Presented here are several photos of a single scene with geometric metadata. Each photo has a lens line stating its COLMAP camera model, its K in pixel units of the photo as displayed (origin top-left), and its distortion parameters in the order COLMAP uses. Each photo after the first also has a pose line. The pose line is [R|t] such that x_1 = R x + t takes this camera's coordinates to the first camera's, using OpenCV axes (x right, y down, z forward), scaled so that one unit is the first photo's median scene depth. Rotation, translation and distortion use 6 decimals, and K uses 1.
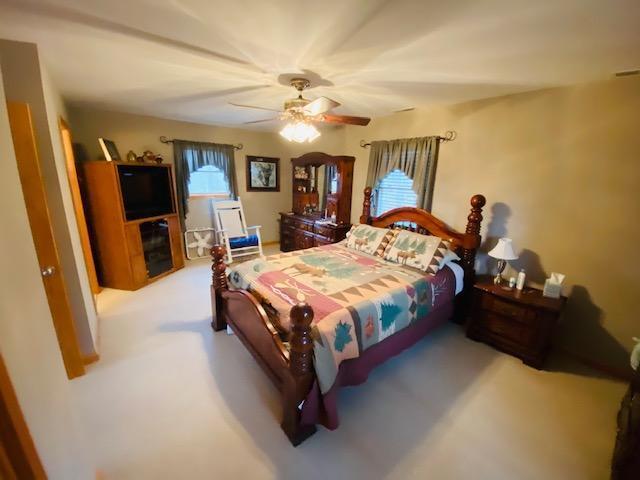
lens RADIAL K [[257.8, 0, 320.0], [0, 257.8, 240.0], [0, 0, 1]] dist [0.044300, -0.030354]
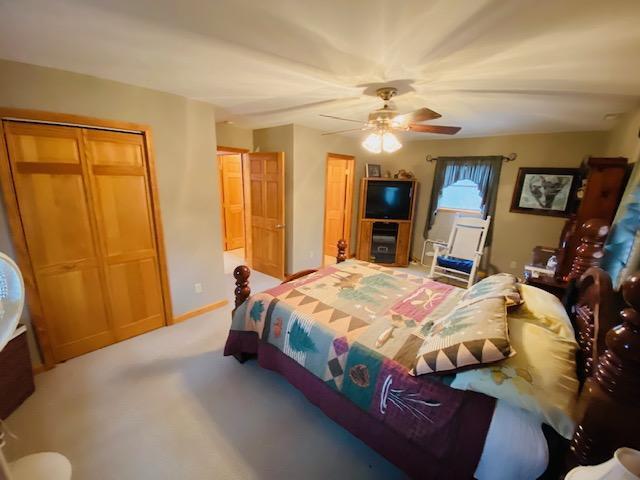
lens RADIAL K [[257.8, 0, 320.0], [0, 257.8, 240.0], [0, 0, 1]] dist [0.044300, -0.030354]
pose [[0.174369, 0.212034, -0.961580, 0.832935], [-0.274219, 0.948366, 0.159395, -0.153791], [0.945727, 0.235890, 0.223509, 0.612458]]
